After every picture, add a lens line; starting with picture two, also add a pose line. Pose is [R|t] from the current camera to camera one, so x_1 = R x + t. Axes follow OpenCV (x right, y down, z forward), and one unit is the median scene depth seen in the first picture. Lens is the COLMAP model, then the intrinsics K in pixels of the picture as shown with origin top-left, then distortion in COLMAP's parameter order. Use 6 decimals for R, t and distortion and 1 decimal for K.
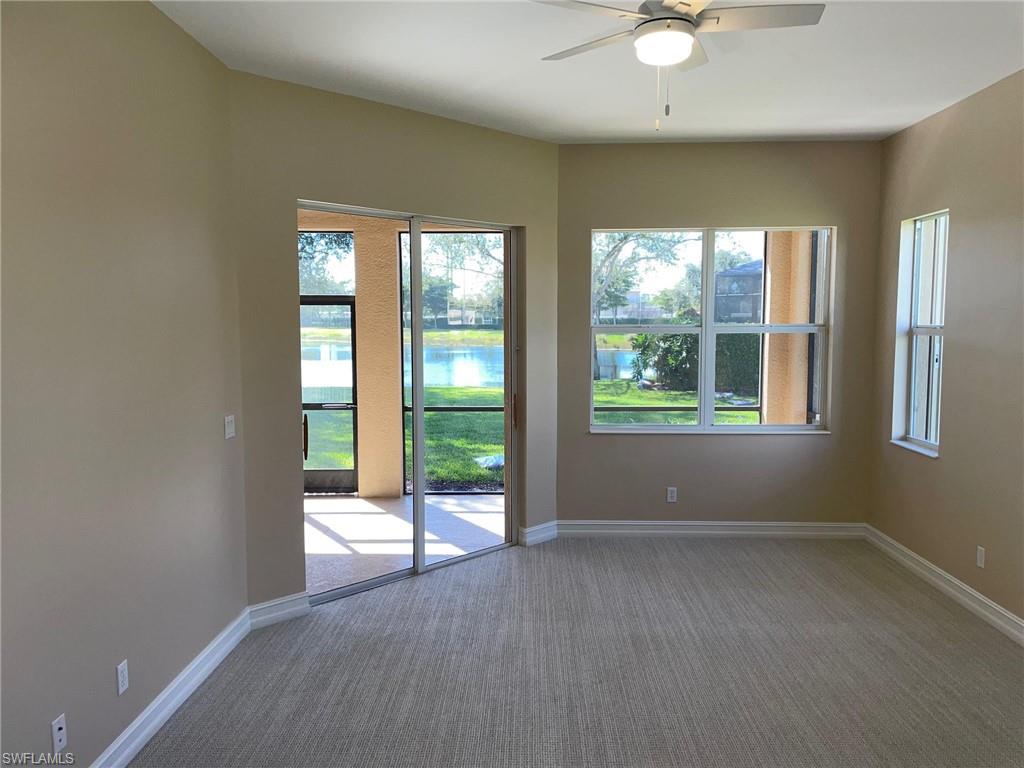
lens RADIAL K [[789.5, 0, 512.0], [0, 789.5, 384.0], [0, 0, 1]] dist [0.085643, -0.003169]
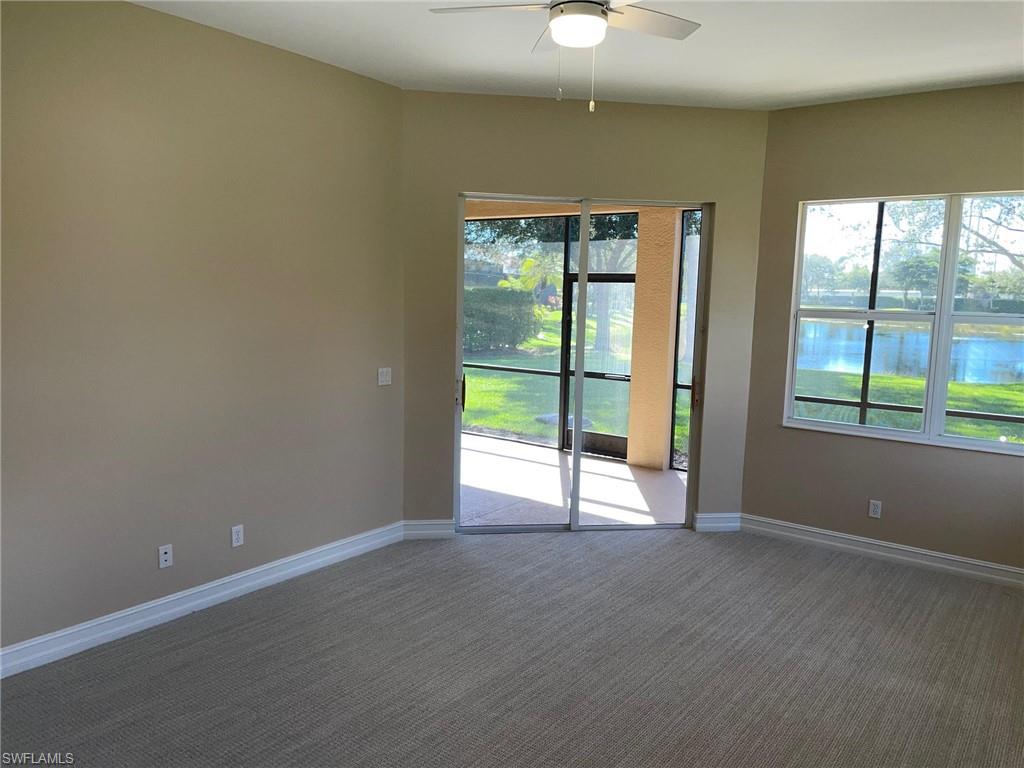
lens RADIAL K [[790.9, 0, 526.9], [0, 790.9, 391.1], [0, 0, 1]] dist [0.064381, -0.000992]
pose [[0.807909, 0.099221, -0.580894, 0.441485], [-0.077394, 0.995051, 0.062323, -0.015027], [0.584203, -0.005394, 0.811590, 0.083392]]
